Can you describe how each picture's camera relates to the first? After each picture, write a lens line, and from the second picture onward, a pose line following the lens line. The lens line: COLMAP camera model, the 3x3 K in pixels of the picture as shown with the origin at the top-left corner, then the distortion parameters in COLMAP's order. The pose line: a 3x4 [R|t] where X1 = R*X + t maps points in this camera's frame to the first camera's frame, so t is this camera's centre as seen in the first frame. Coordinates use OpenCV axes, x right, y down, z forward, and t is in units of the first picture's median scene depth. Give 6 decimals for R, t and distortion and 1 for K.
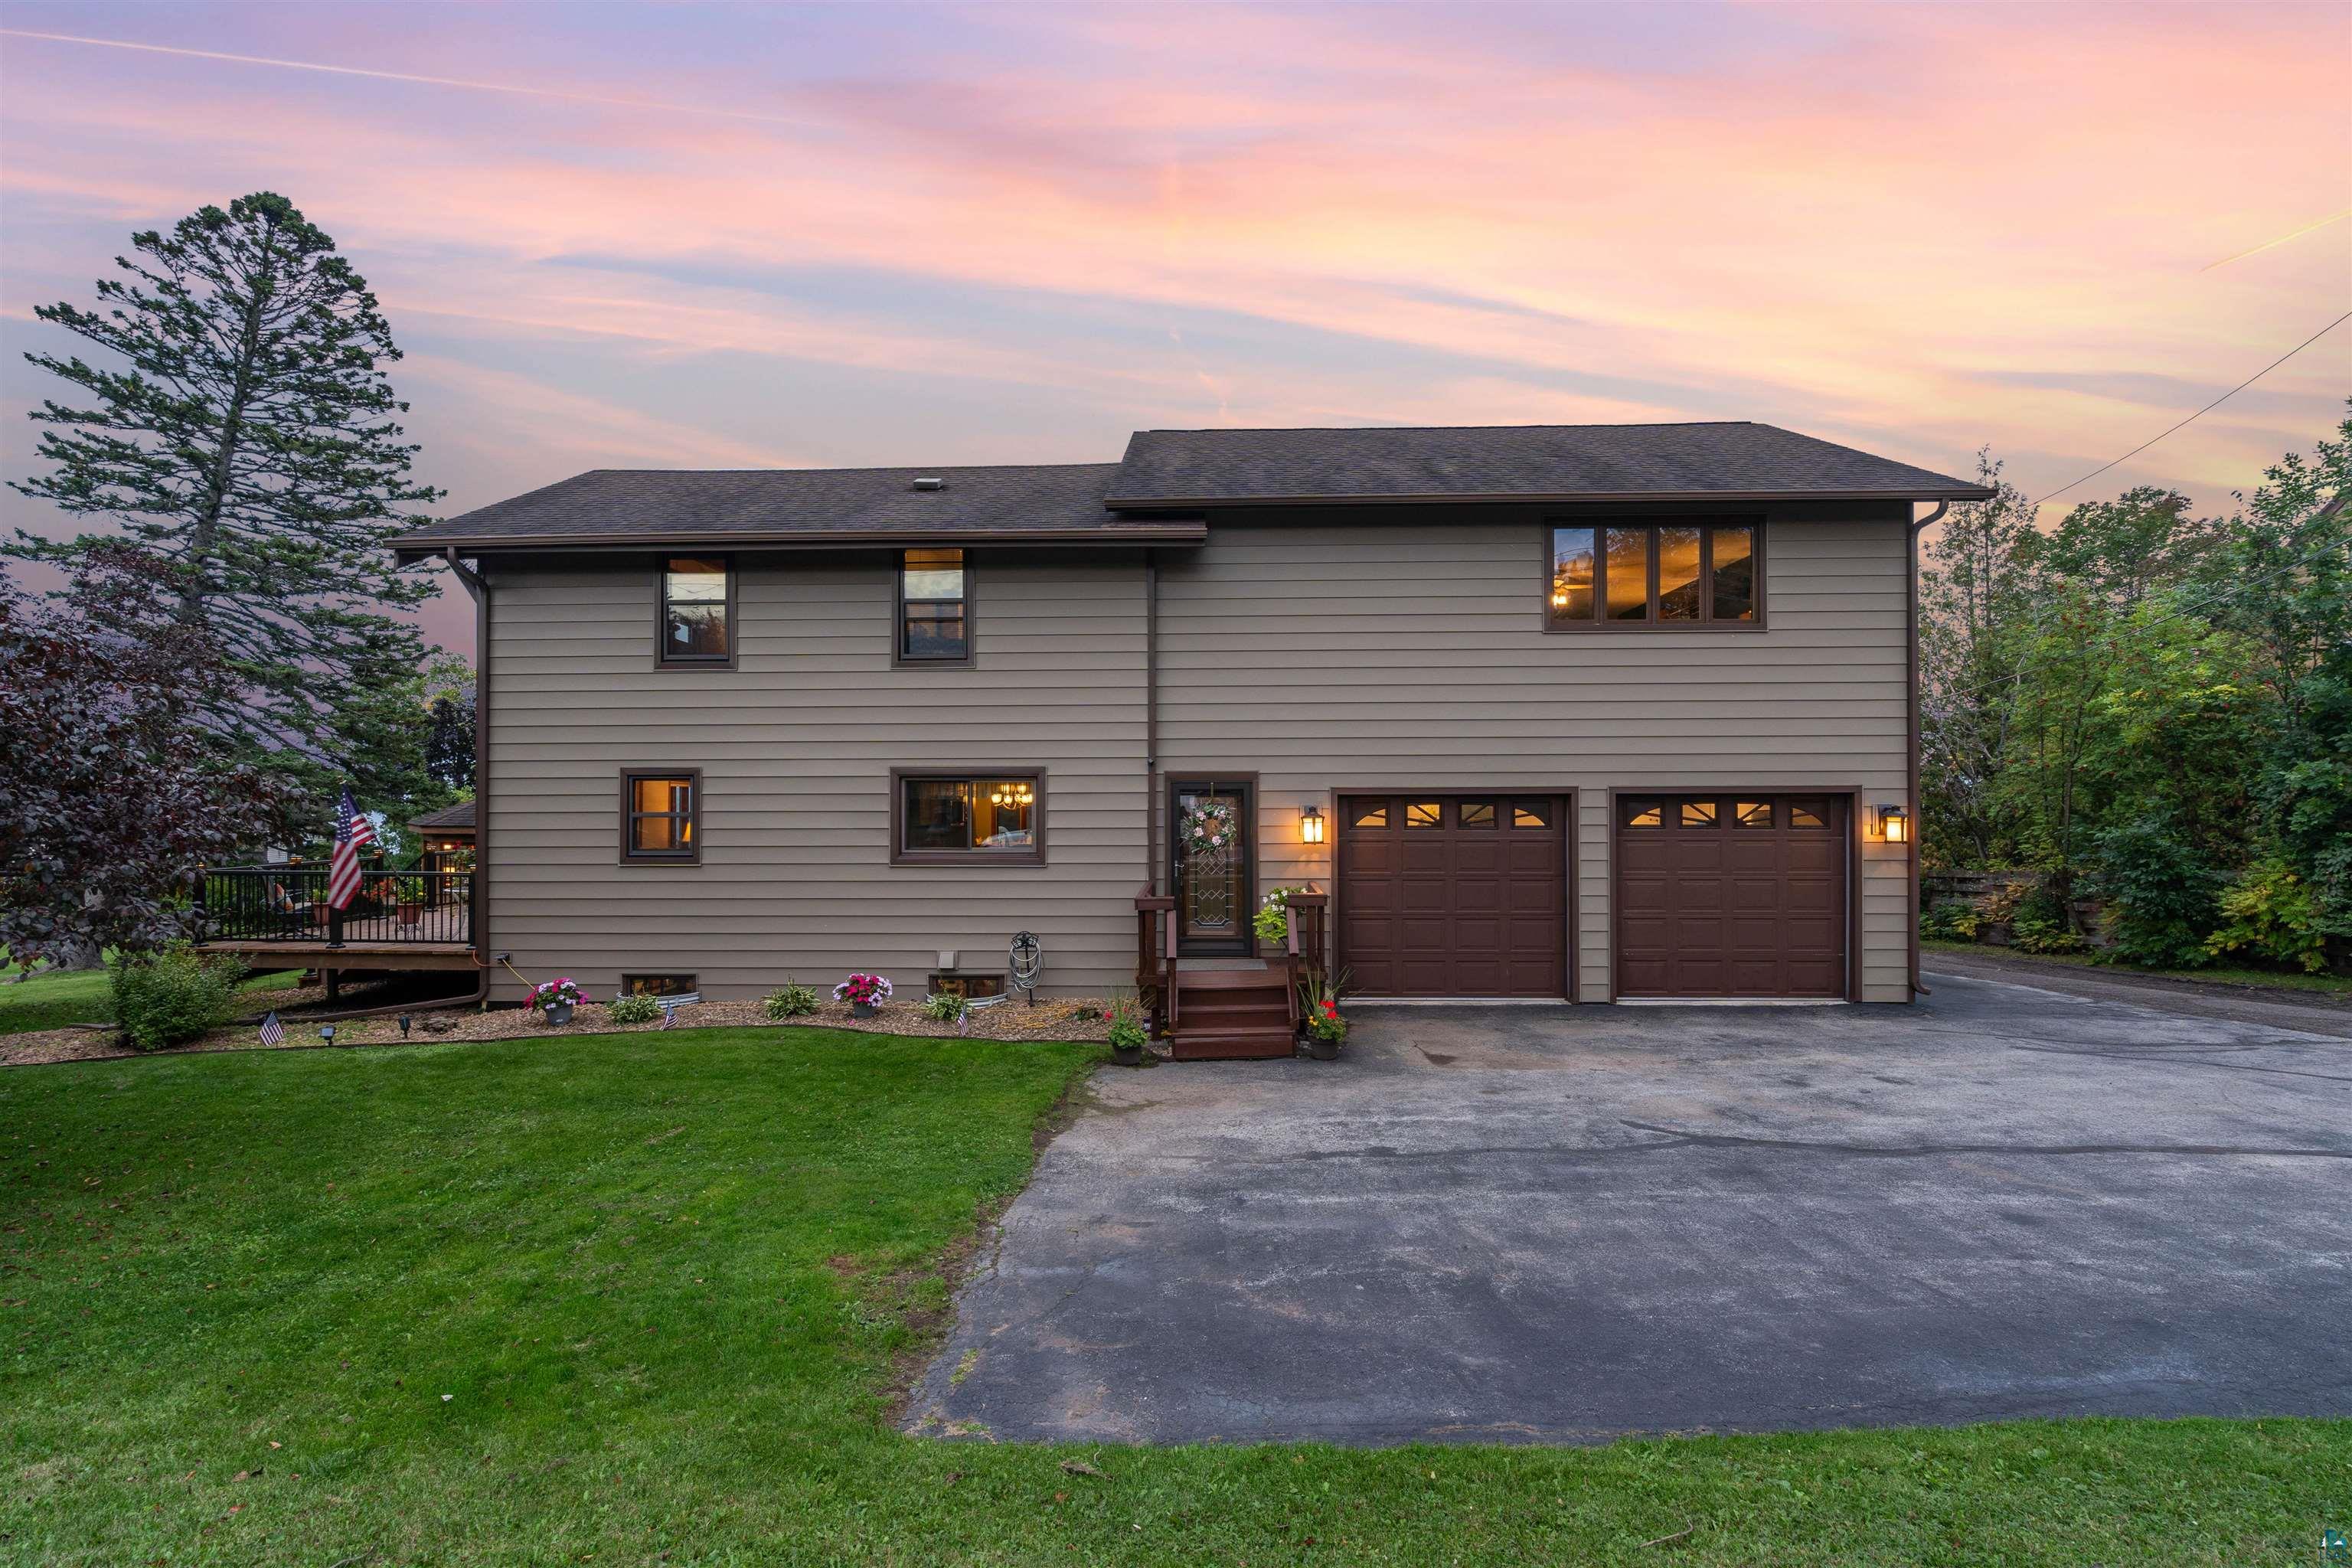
lens RADIAL K [[1067.0, 0, 1176.0], [0, 1067.0, 784.0], [0, 0, 1]] dist [-0.000044, 0.000302]
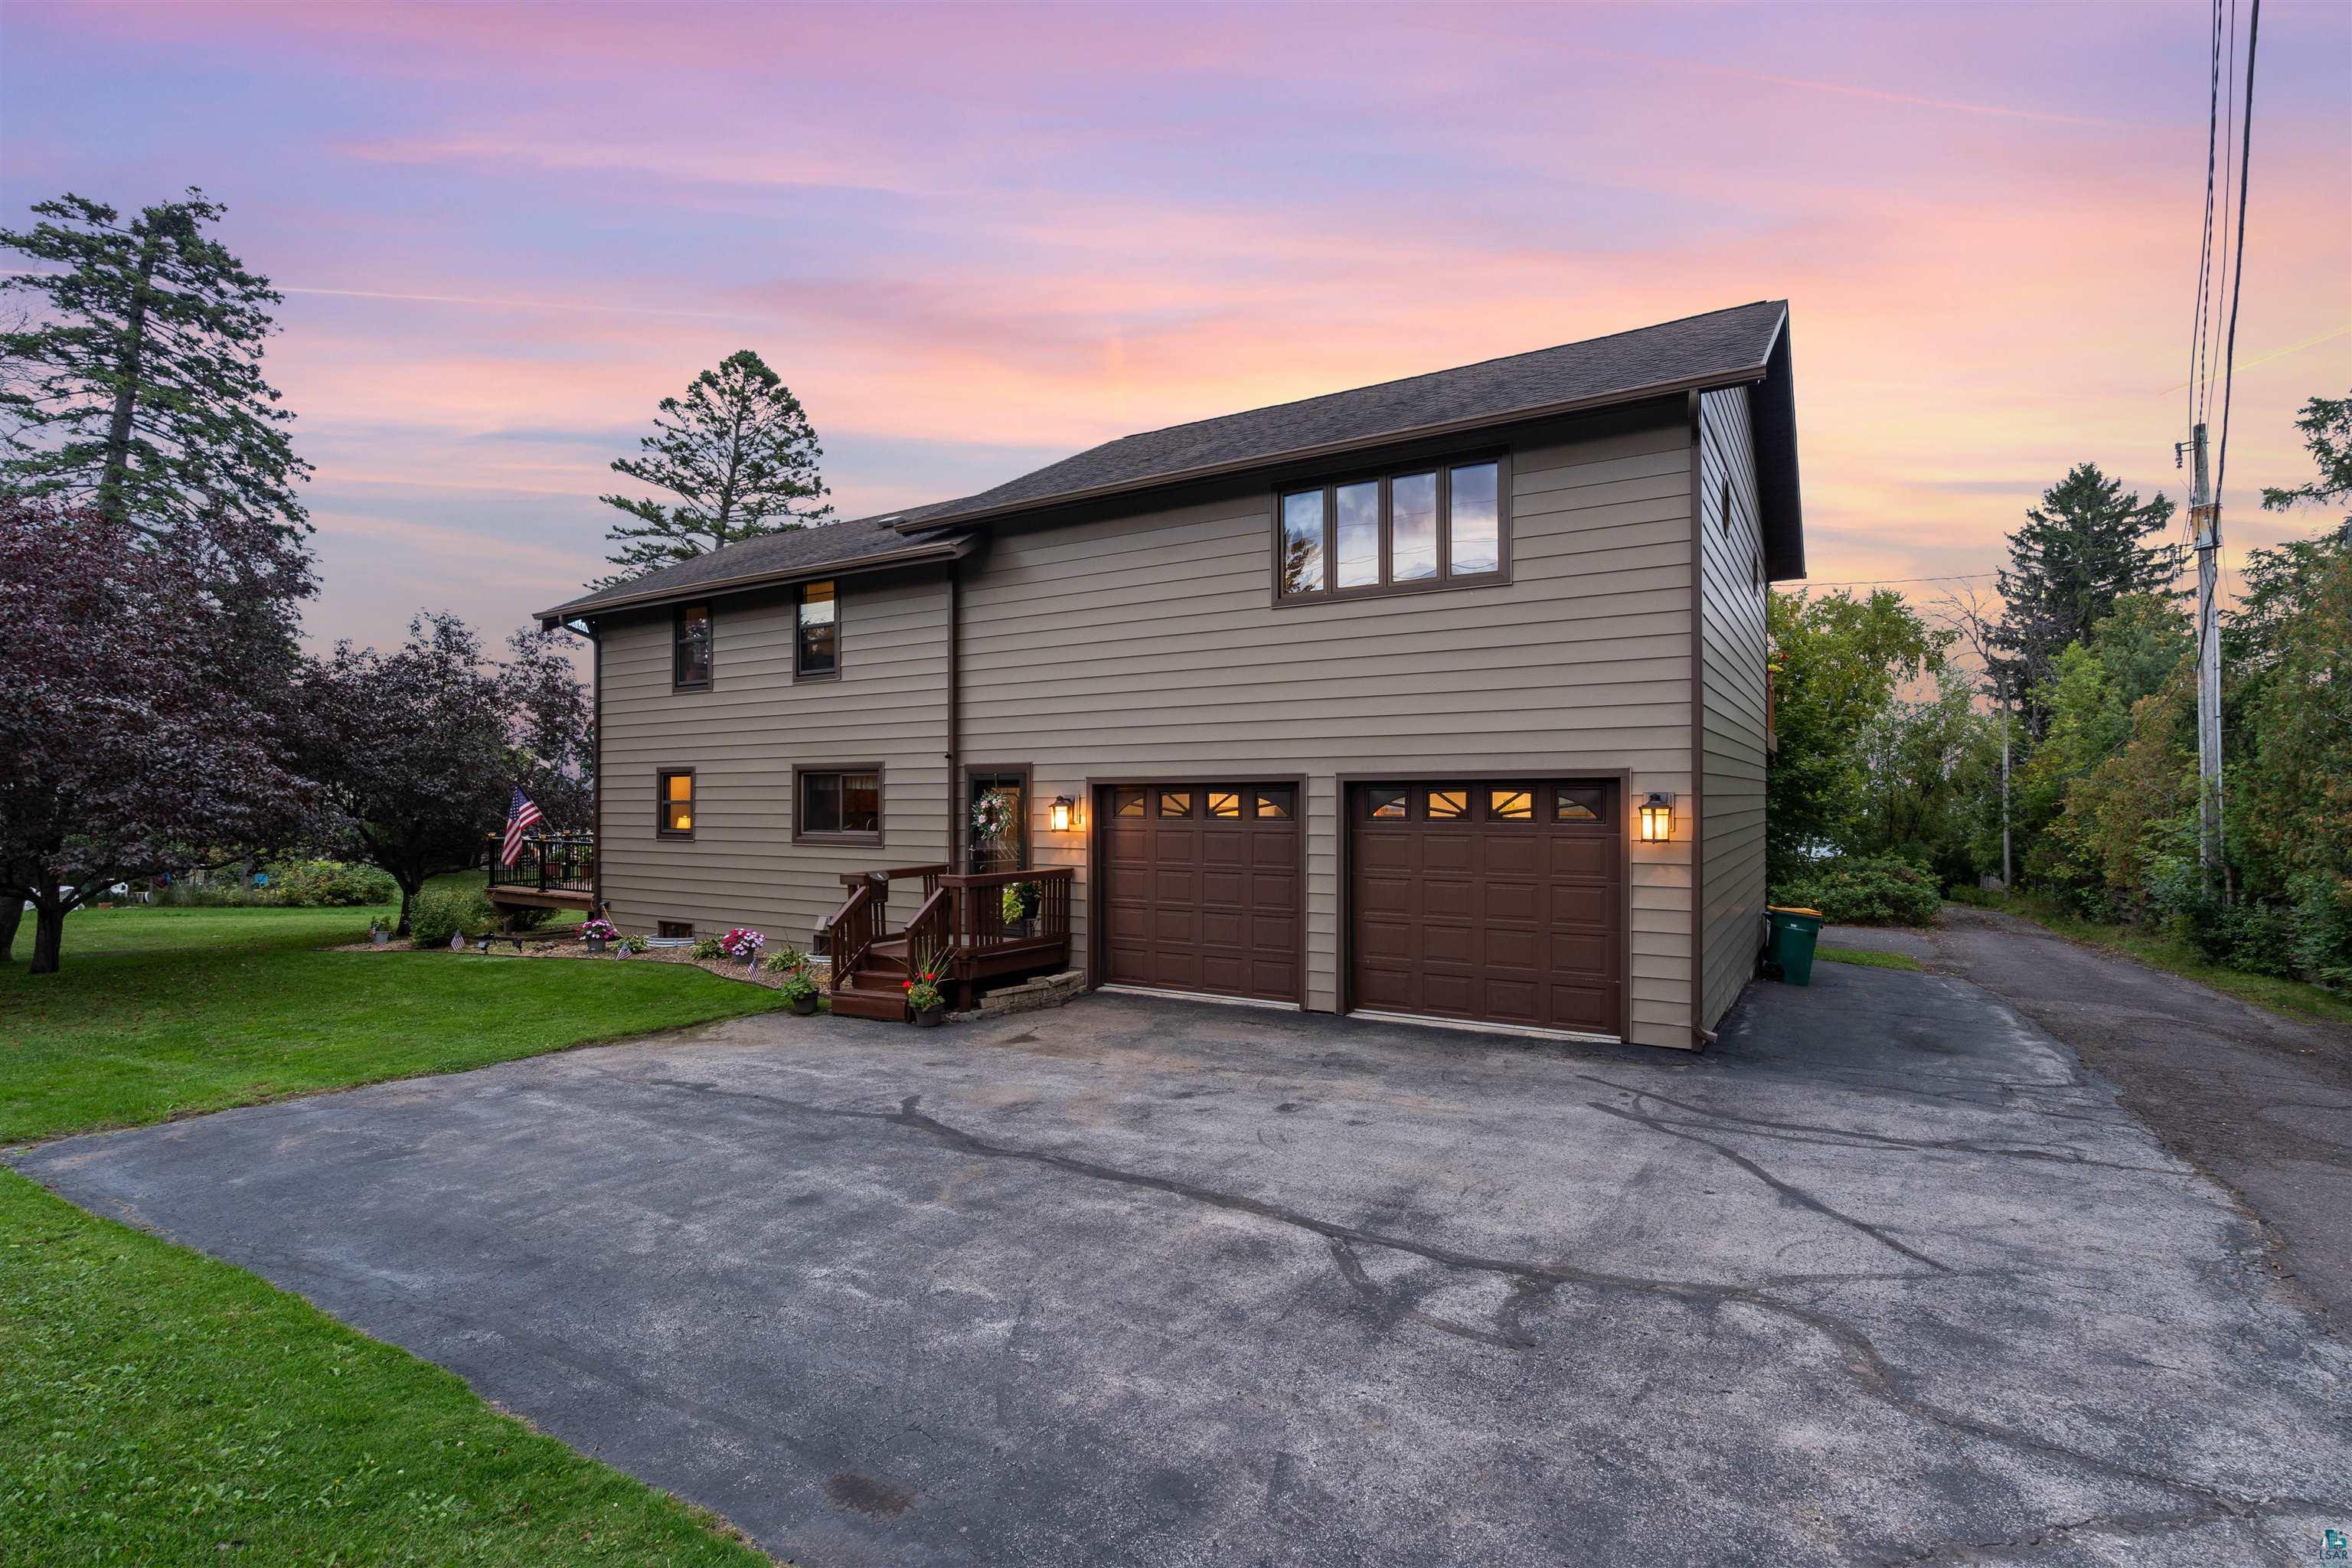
lens RADIAL K [[1093.8, 0, 1176.0], [0, 1093.8, 784.0], [0, 0, 1]] dist [-0.001326, 0.000329]
pose [[0.865654, -0.006012, -0.500606, 0.747687], [0.008461, 0.999961, 0.002622, 0.007829], [0.500571, -0.006505, 0.865671, 0.133365]]
